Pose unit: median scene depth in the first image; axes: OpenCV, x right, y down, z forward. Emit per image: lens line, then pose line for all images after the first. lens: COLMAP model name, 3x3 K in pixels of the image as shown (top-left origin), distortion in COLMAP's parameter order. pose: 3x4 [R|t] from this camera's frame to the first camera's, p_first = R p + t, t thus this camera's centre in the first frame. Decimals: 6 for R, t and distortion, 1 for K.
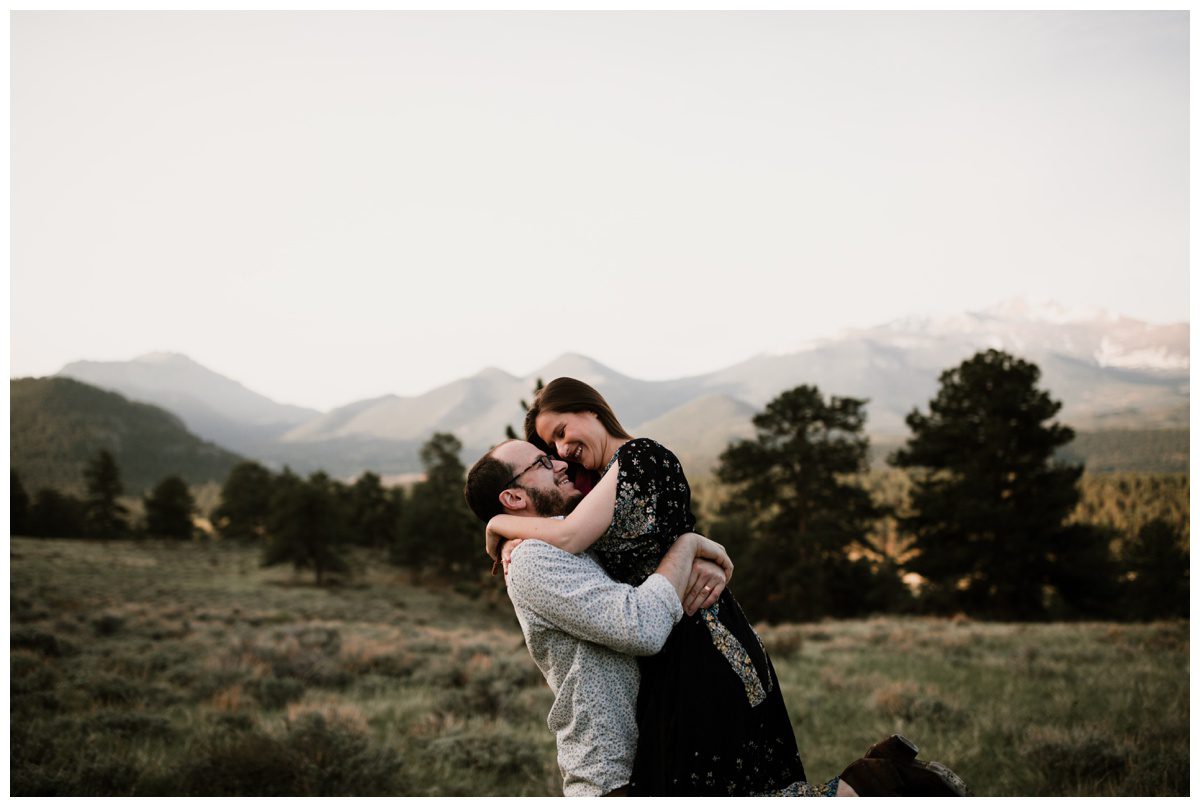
lens RADIAL K [[1121.7, 0, 600.0], [0, 1121.7, 403.5], [0, 0, 1]] dist [-0.012475, -0.000836]
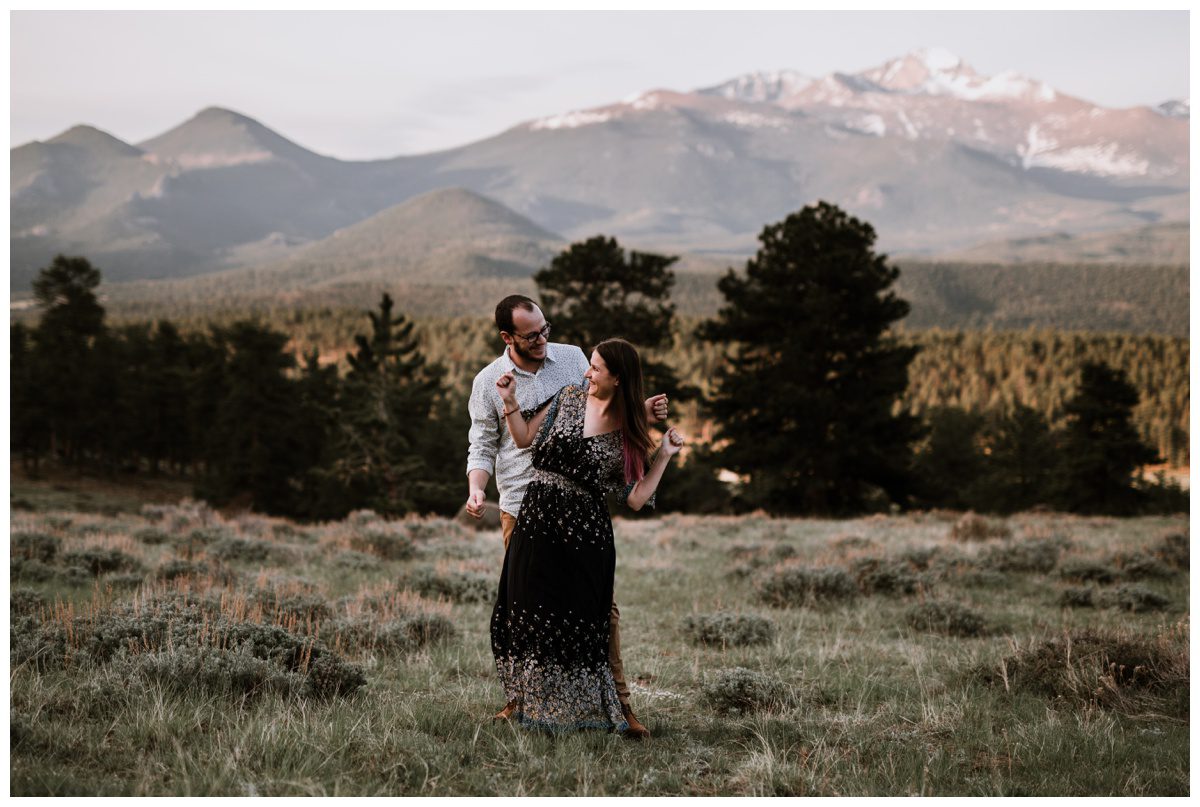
lens RADIAL K [[1772.4, 0, 600.0], [0, 1772.4, 403.5], [0, 0, 1]] dist [0.009992, 0.009291]
pose [[0.981823, 0.016230, 0.189102, -0.060252], [-0.037789, 0.993105, 0.110969, -0.039957], [-0.185997, -0.116098, 0.975667, -0.273283]]
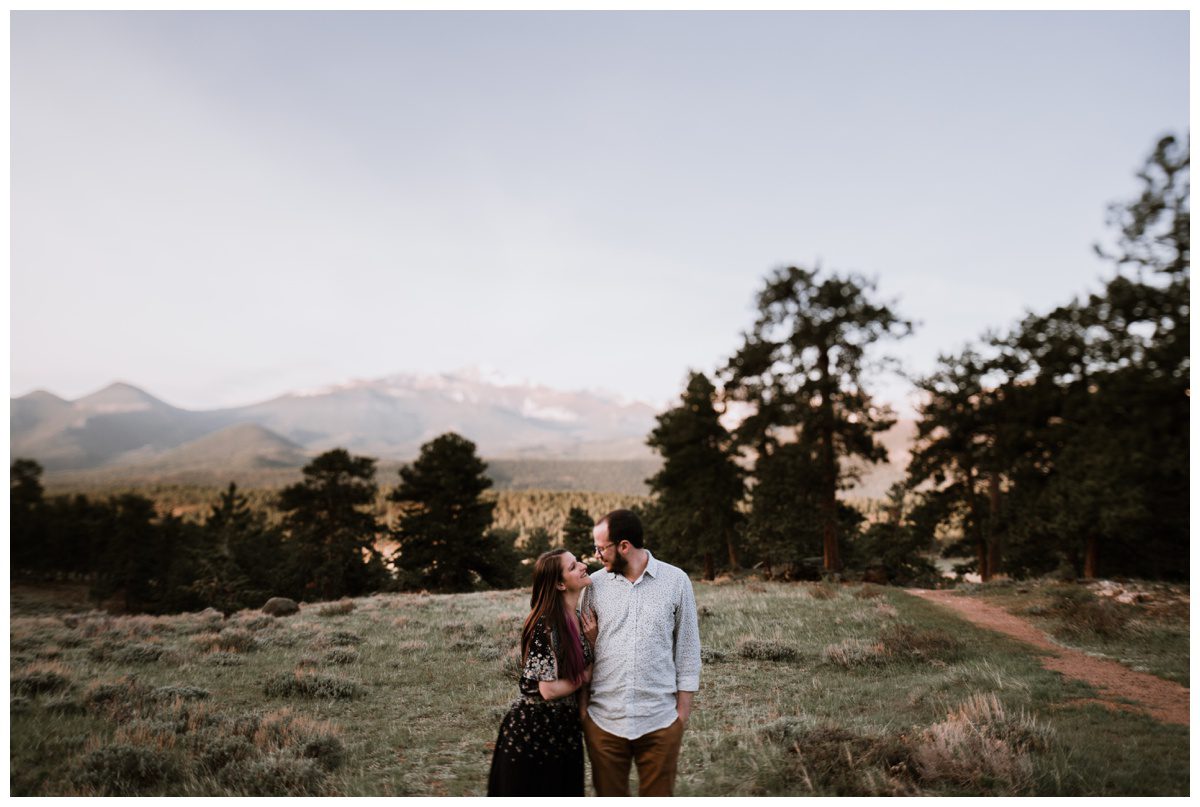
lens RADIAL K [[809.2, 0, 600.2], [0, 809.2, 343.3], [0, 0, 1]] dist [-0.008328, 0.000418]
pose [[0.869784, 0.095243, 0.484153, -0.069718], [-0.040033, 0.991581, -0.123146, -0.039812], [-0.491806, 0.087729, 0.866274, -0.211288]]
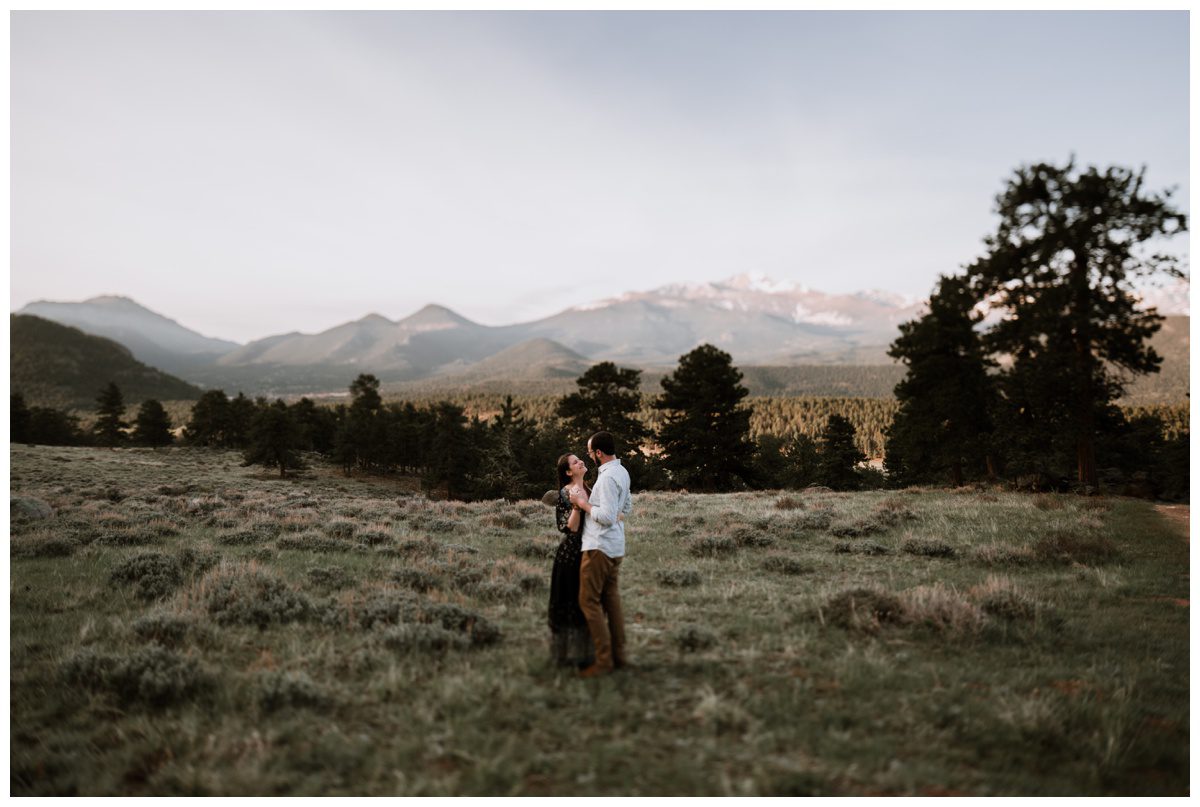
lens RADIAL K [[804.9, 0, 598.6], [0, 804.9, 341.4], [0, 0, 1]] dist [-0.005953, -0.002402]
pose [[0.983858, 0.016731, 0.178165, -0.059625], [-0.016512, 0.999860, -0.002710, -0.046987], [-0.178186, -0.000276, 0.983997, -0.262403]]
